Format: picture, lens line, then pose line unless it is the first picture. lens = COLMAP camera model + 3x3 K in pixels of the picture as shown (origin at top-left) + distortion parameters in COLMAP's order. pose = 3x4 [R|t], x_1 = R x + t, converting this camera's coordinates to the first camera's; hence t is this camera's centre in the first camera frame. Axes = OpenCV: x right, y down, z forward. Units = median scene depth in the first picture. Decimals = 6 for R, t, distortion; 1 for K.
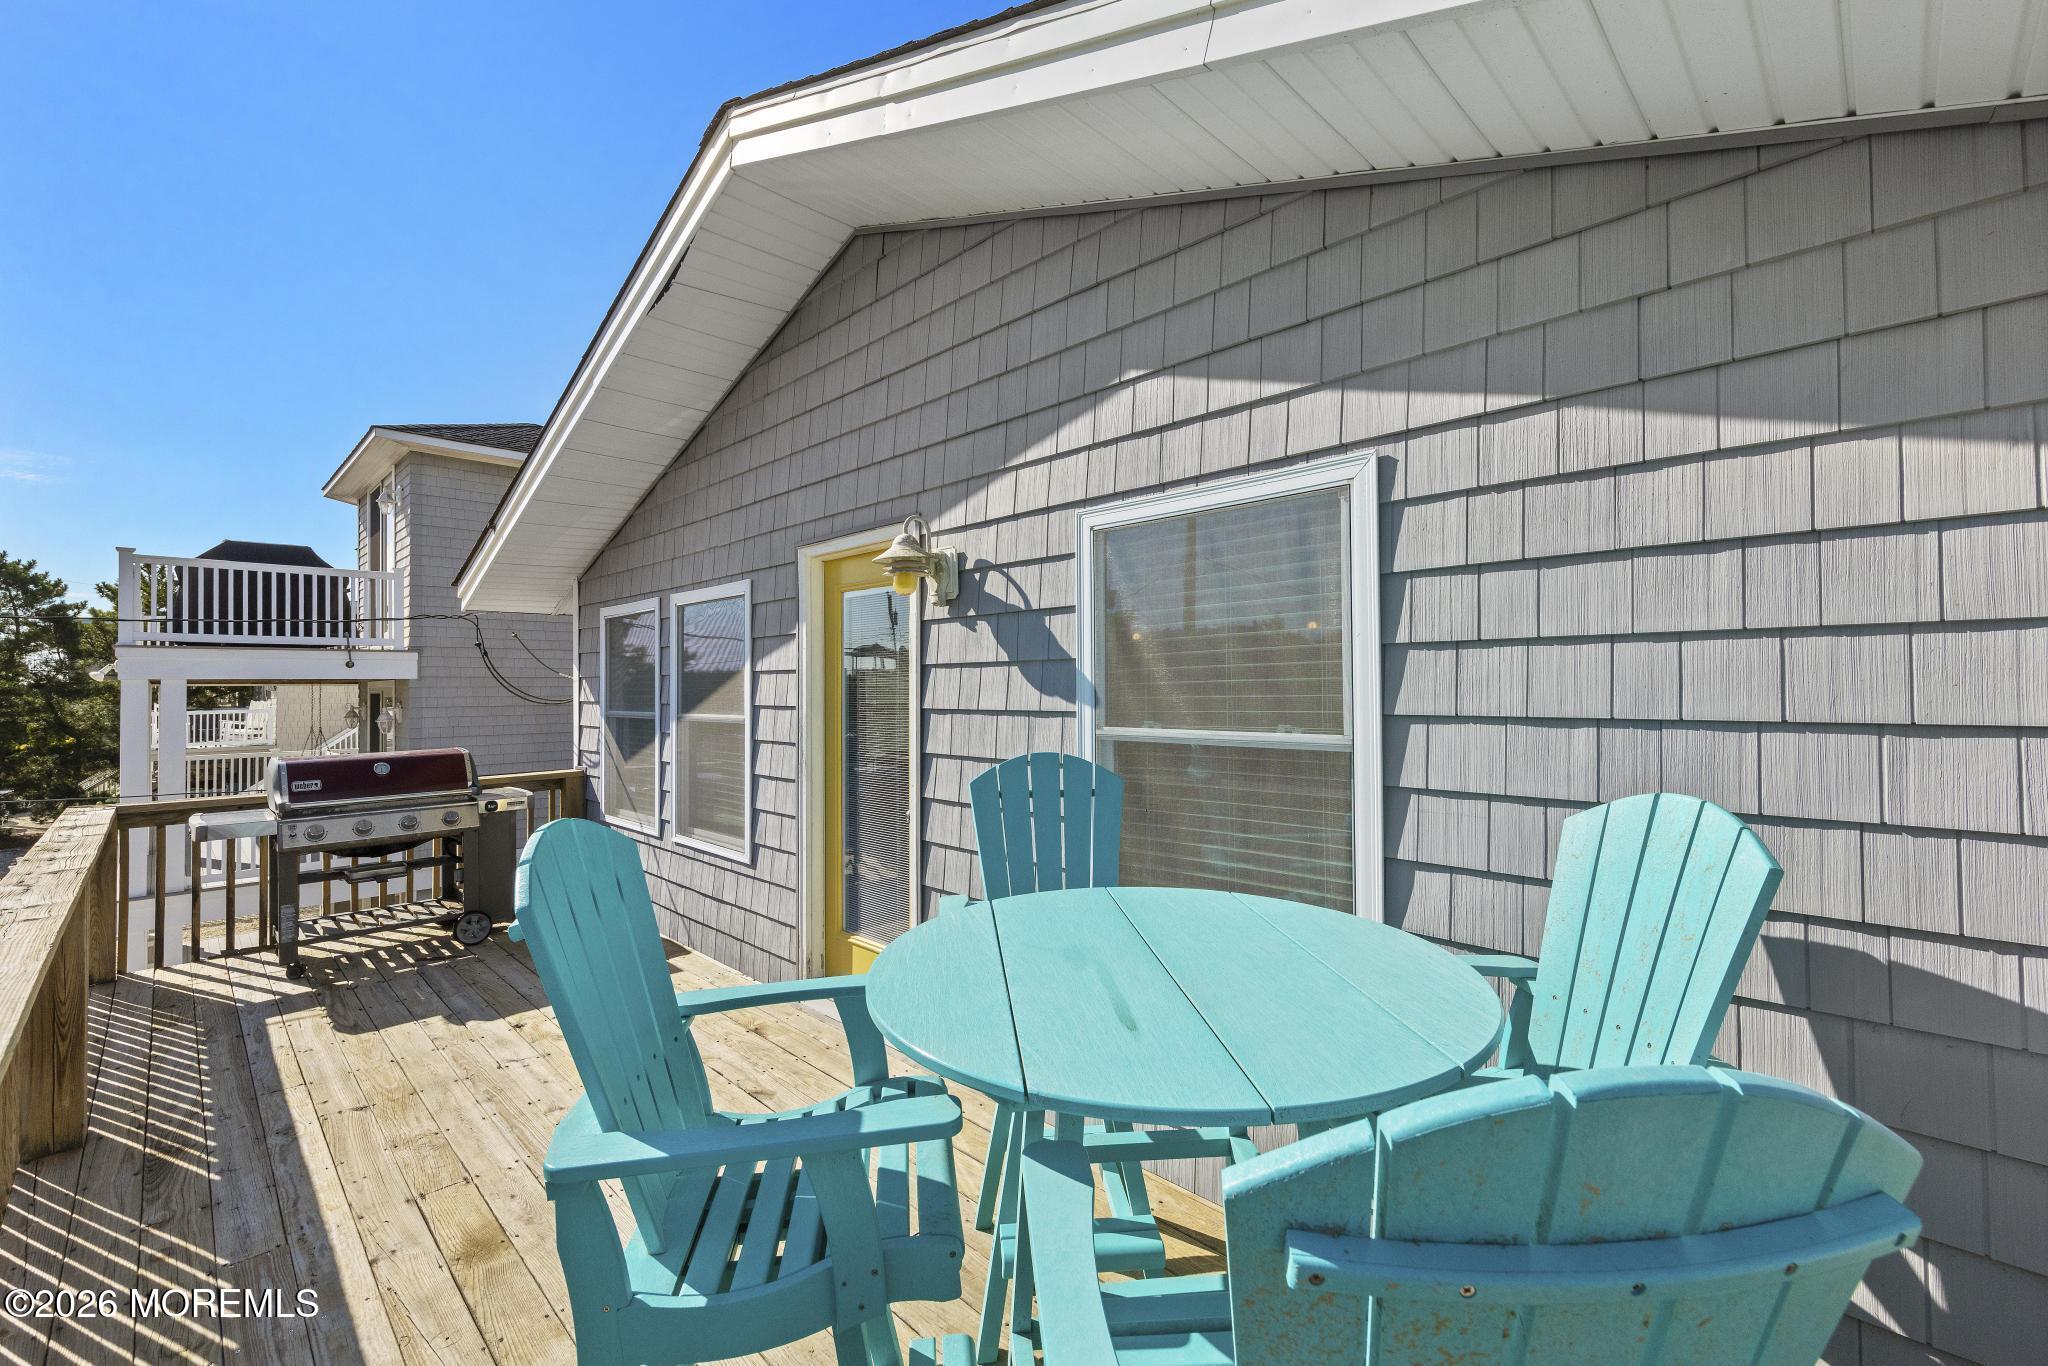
lens RADIAL K [[873.1, 0, 1017.0], [0, 873.1, 680.1], [0, 0, 1]] dist [0.005633, -0.000463]
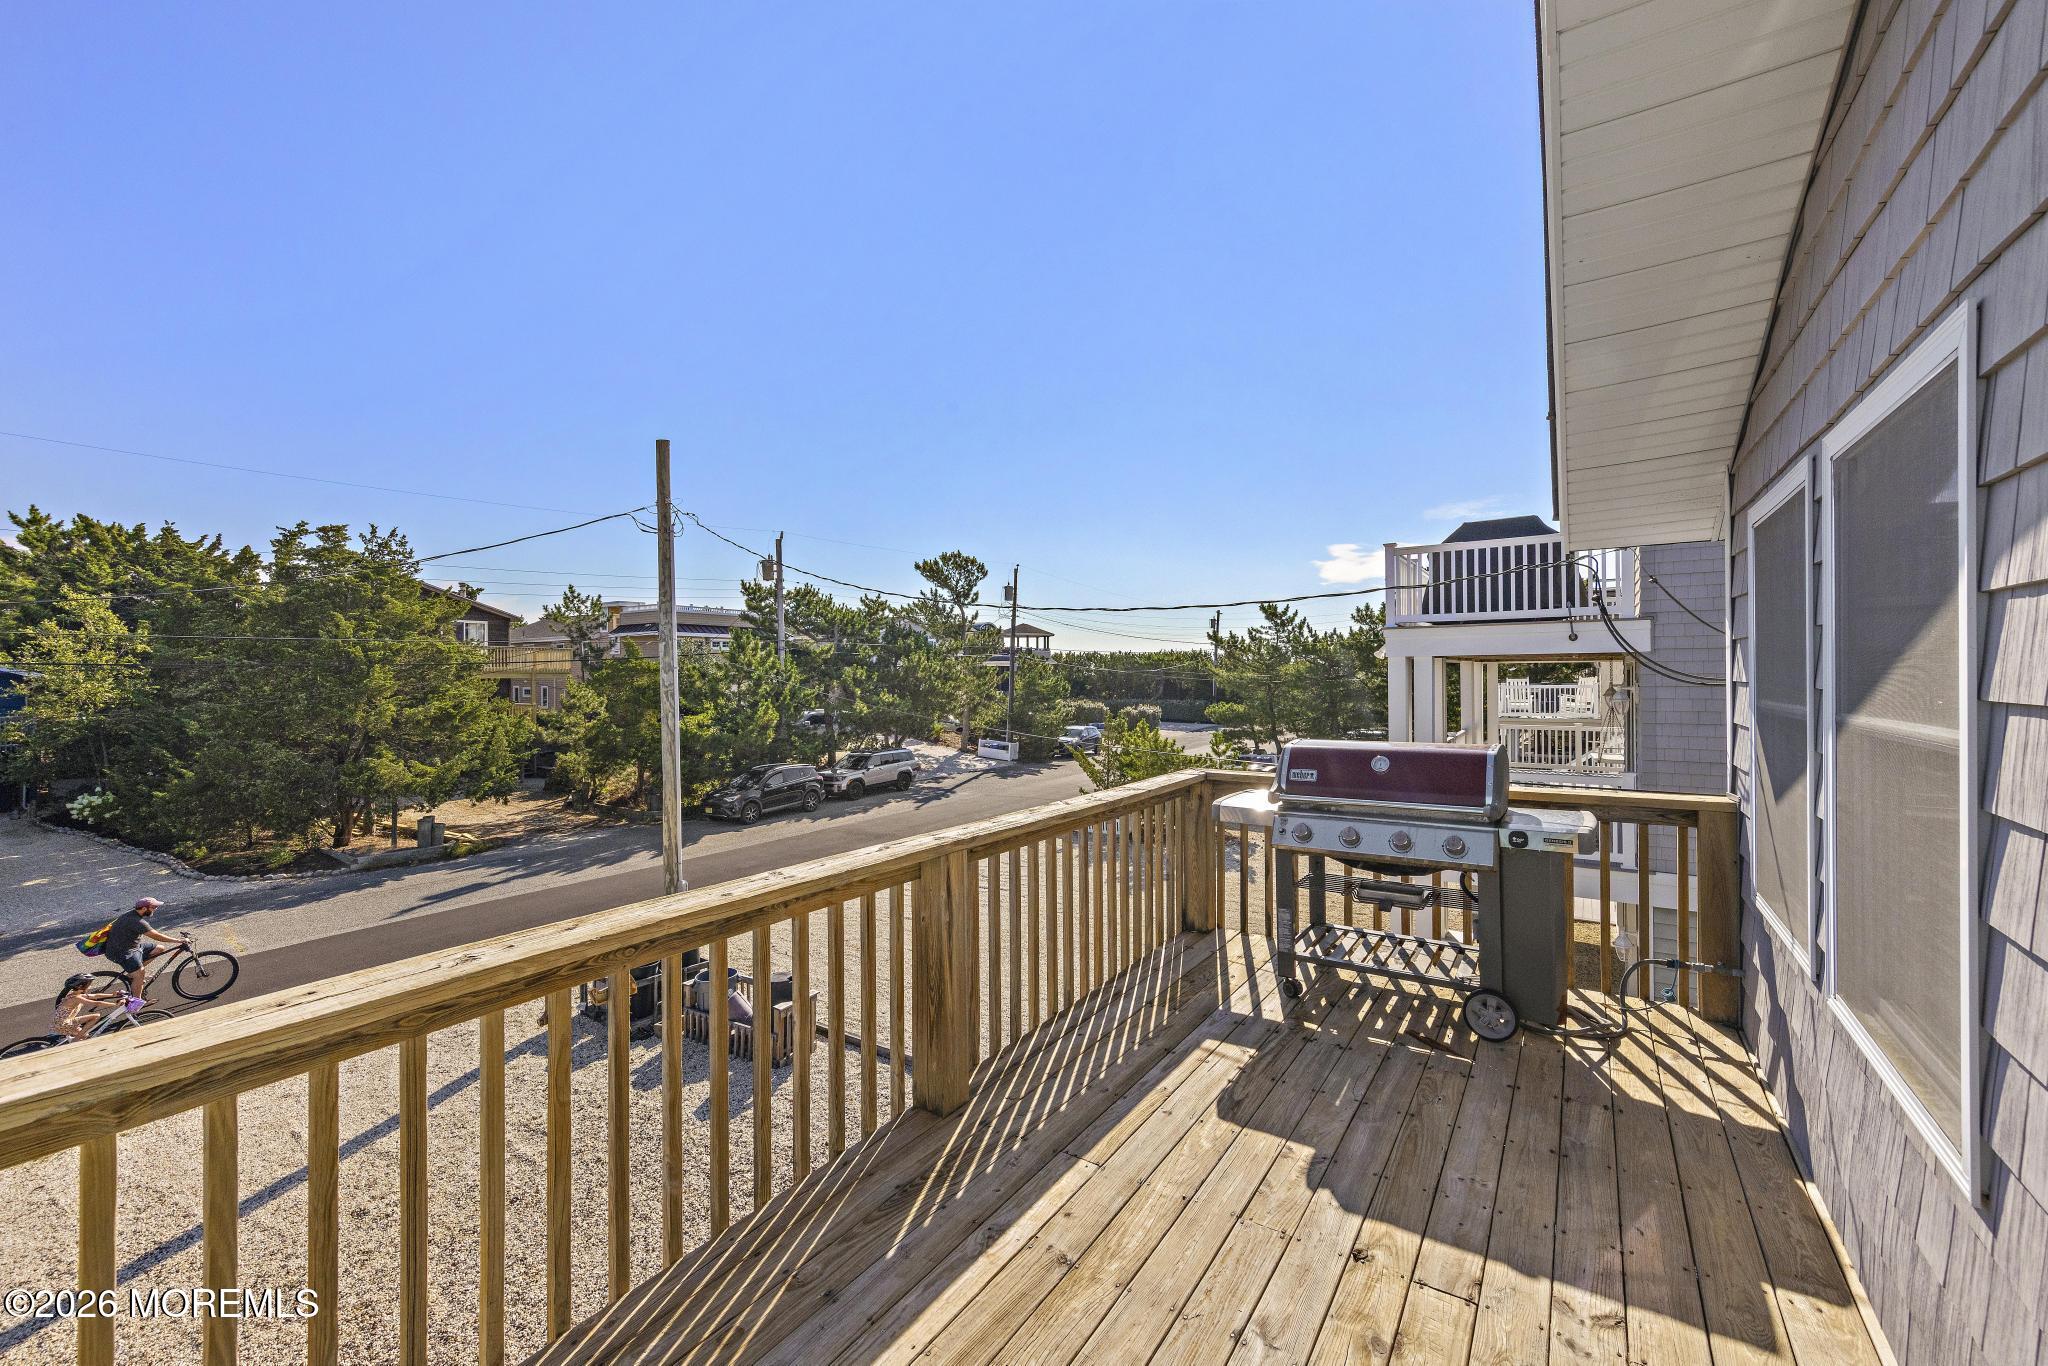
lens RADIAL K [[801.0, 0, 1092.9], [0, 801.0, 673.2], [0, 0, 1]] dist [0.010234, -0.002374]
pose [[0.197797, 0.003825, -0.980235, -0.083445], [0.013849, 0.999882, 0.006697, 0.012629], [0.980145, -0.014900, 0.197721, 0.635063]]
